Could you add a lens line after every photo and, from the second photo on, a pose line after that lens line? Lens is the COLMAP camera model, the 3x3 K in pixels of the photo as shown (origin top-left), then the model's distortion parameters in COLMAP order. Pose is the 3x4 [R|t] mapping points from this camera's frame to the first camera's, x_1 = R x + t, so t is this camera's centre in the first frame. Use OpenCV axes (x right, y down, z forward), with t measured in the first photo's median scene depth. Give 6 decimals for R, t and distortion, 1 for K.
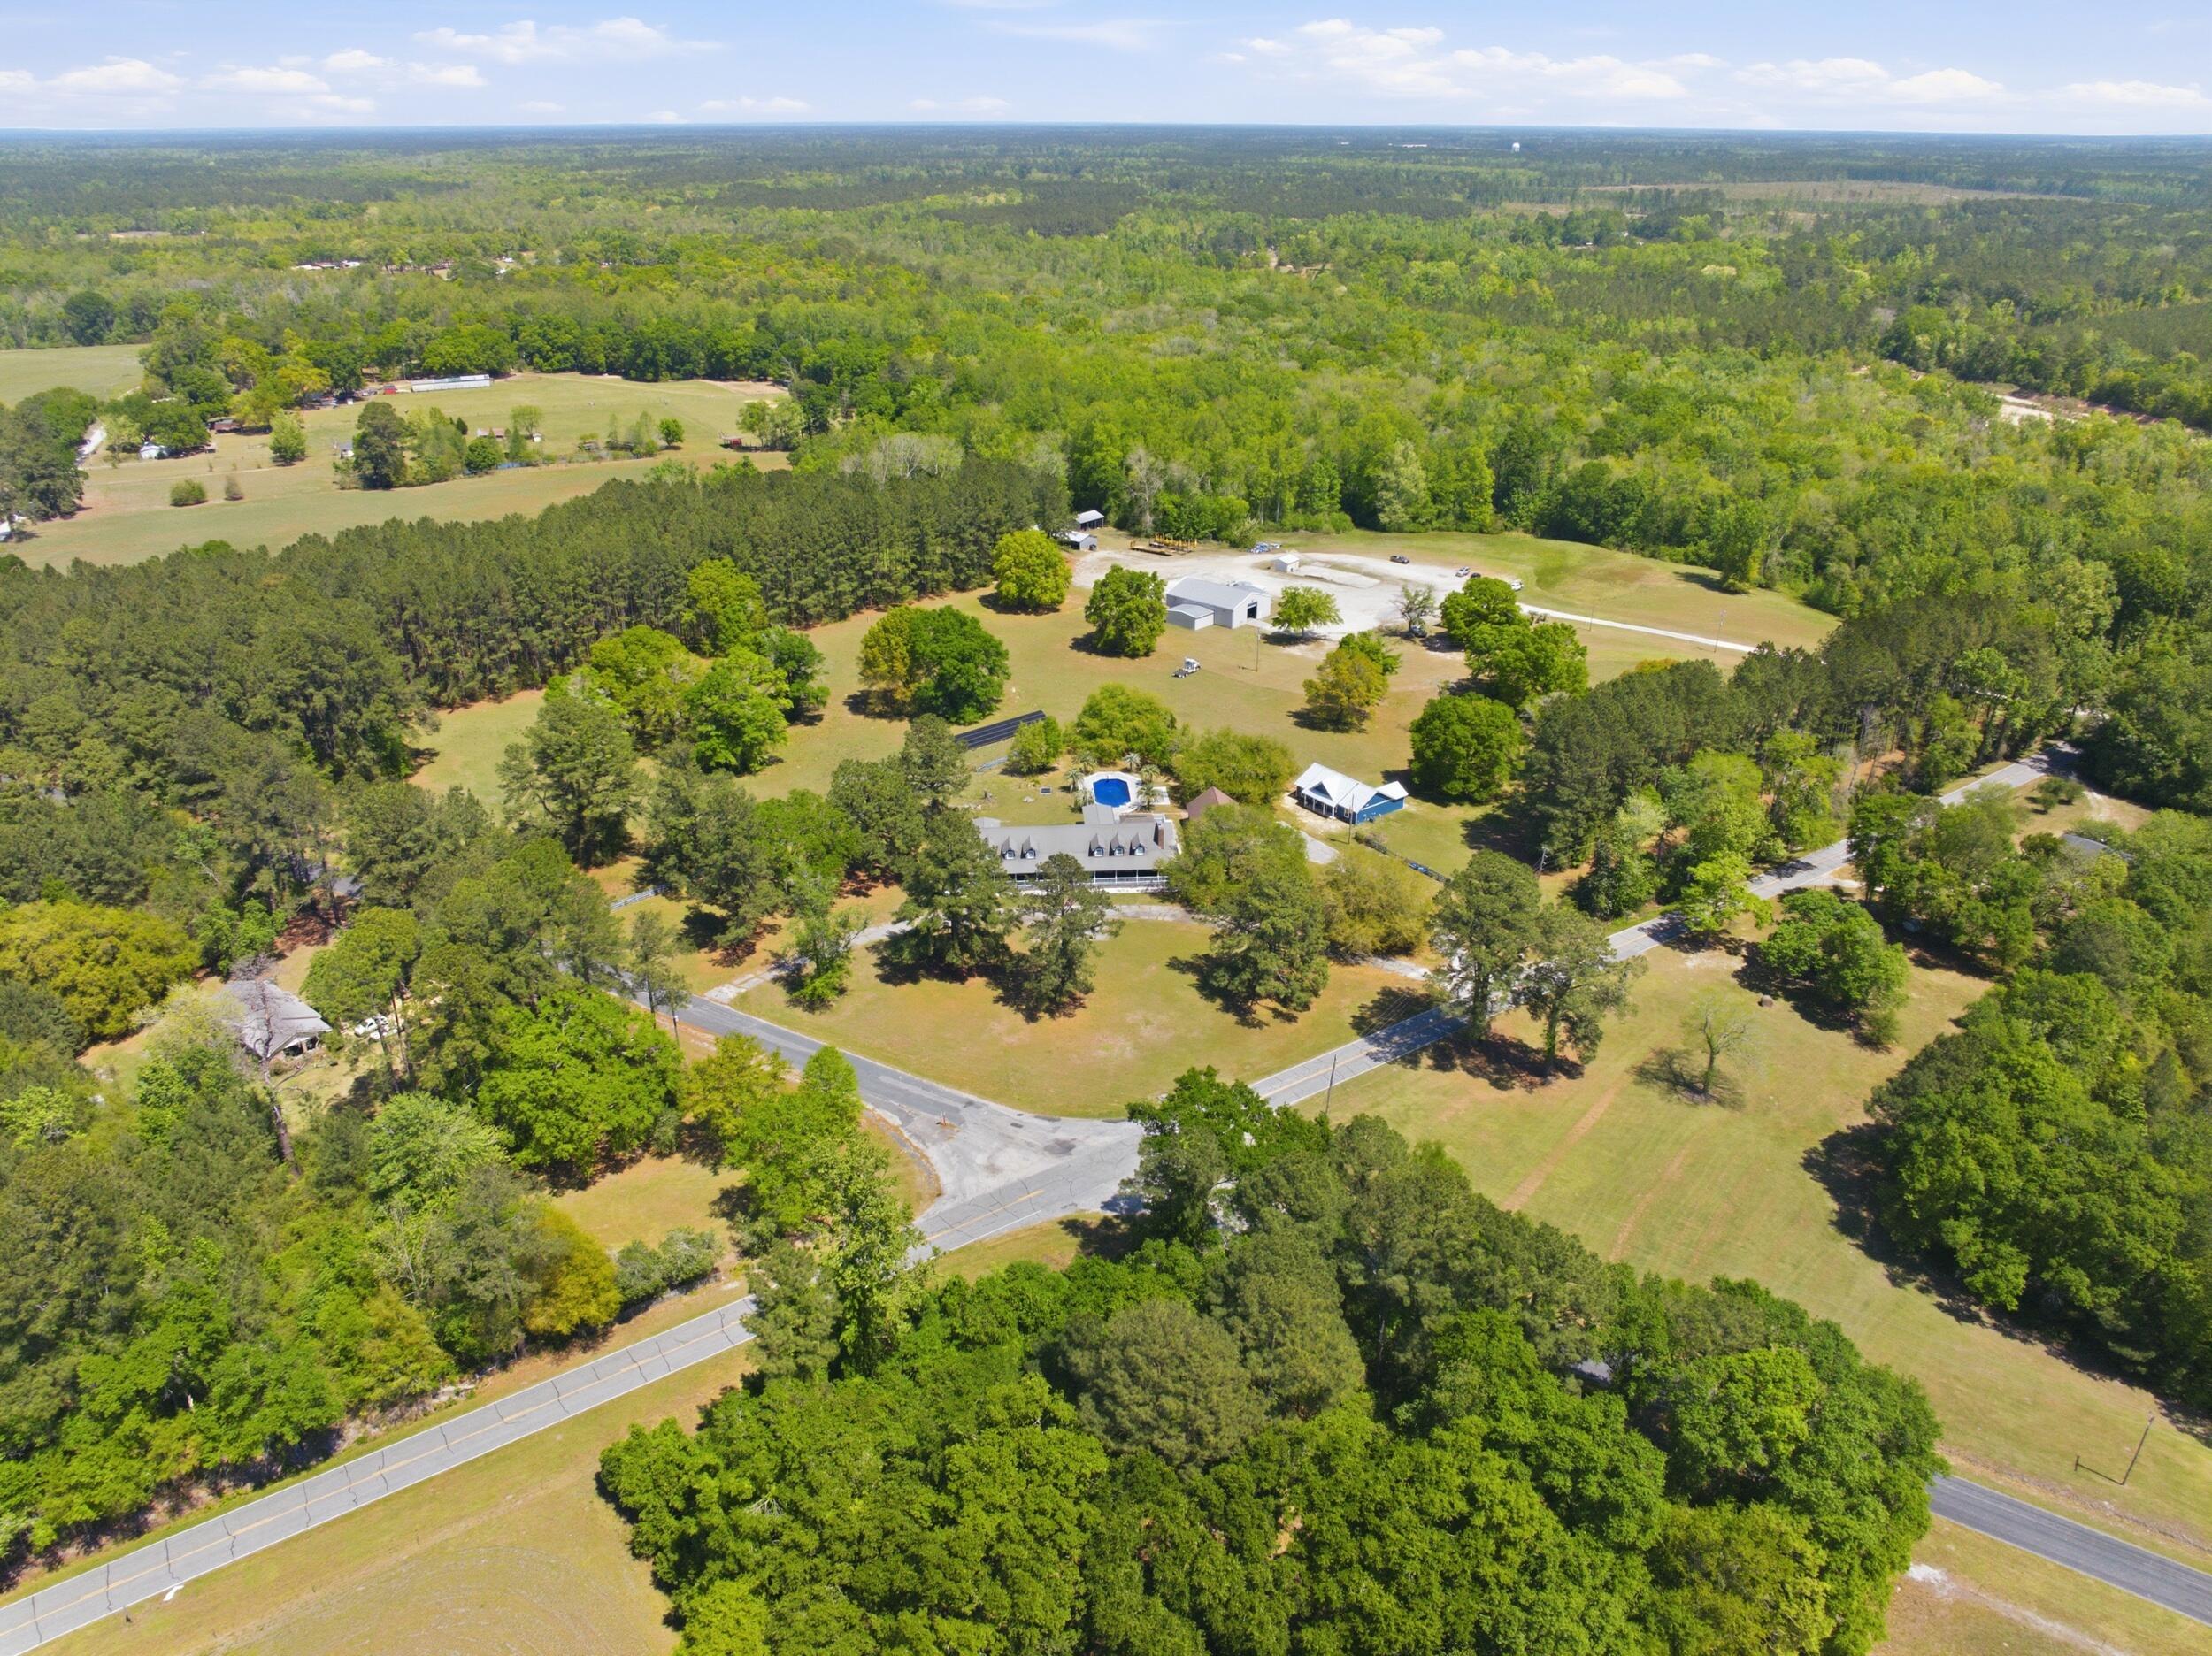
lens RADIAL K [[1563.7, 0, 1110.2], [0, 1563.7, 796.2], [0, 0, 1]] dist [-0.062981, 0.029621]
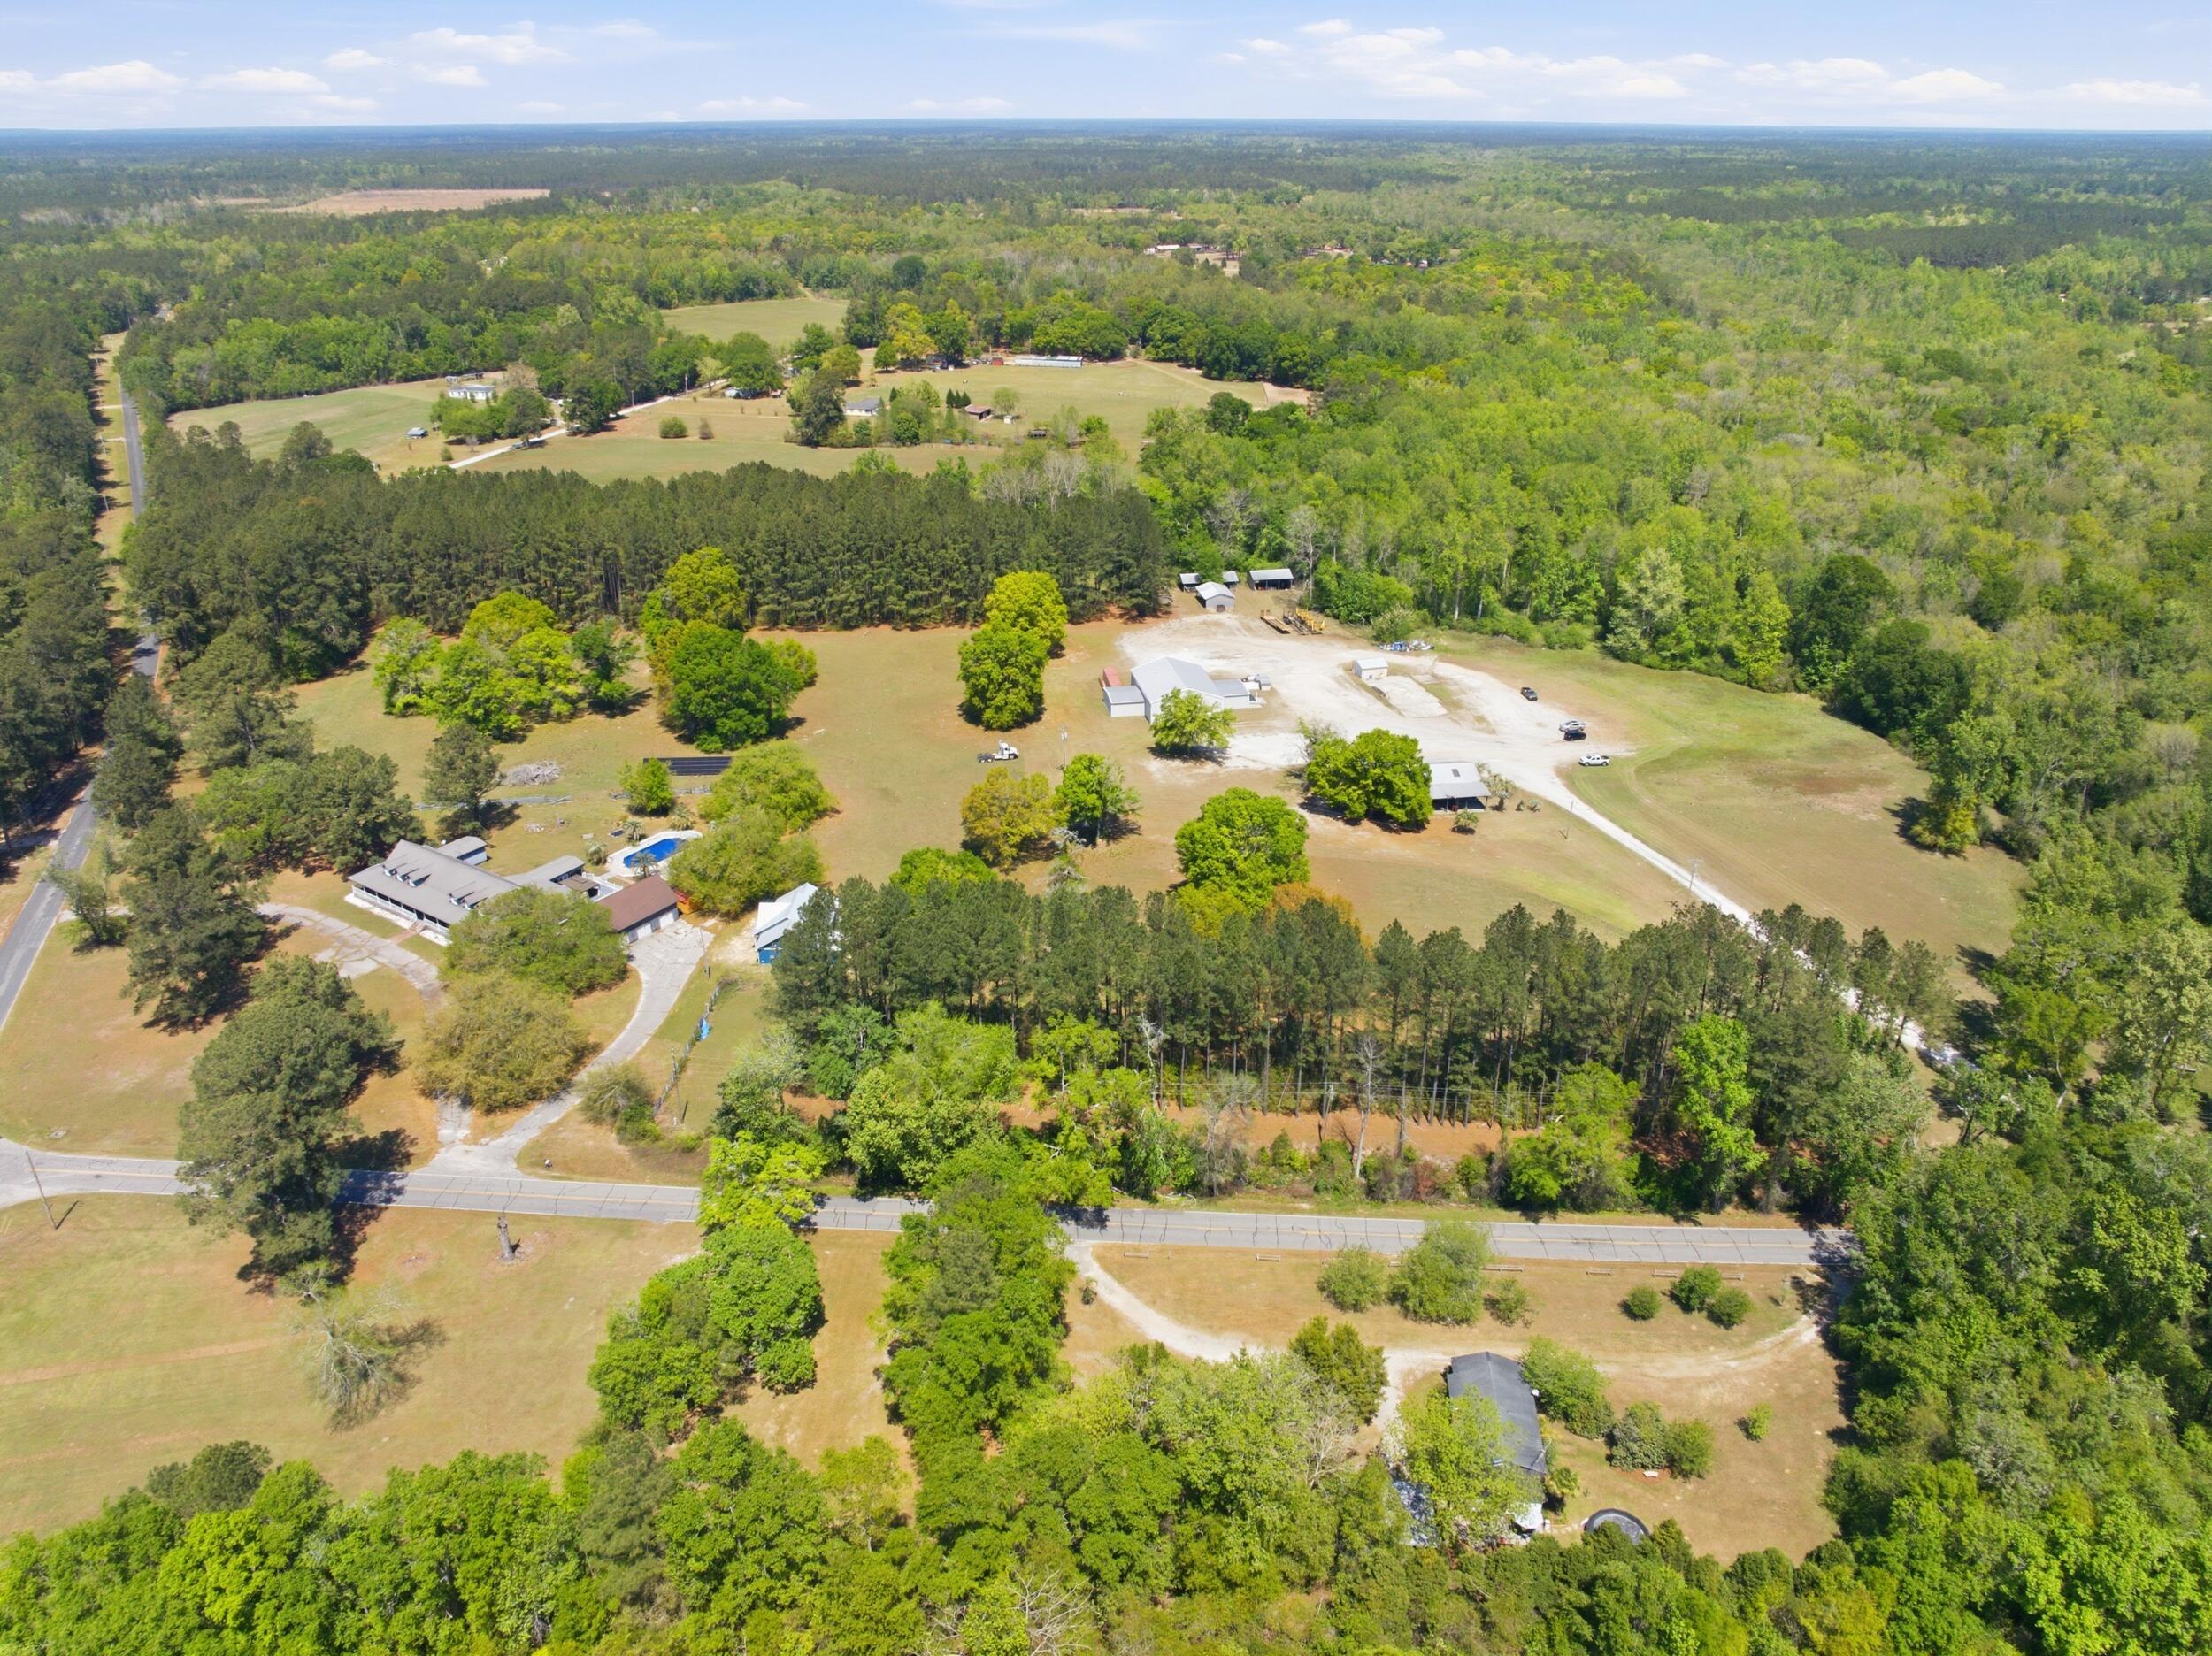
lens RADIAL K [[1563.7, 0, 1110.2], [0, 1563.7, 796.2], [0, 0, 1]] dist [-0.062981, 0.029621]
pose [[0.789073, 0.244617, -0.563495, 0.423672], [-0.246697, 0.966263, 0.074006, -0.099878], [0.562588, 0.080617, 0.822798, 0.241338]]
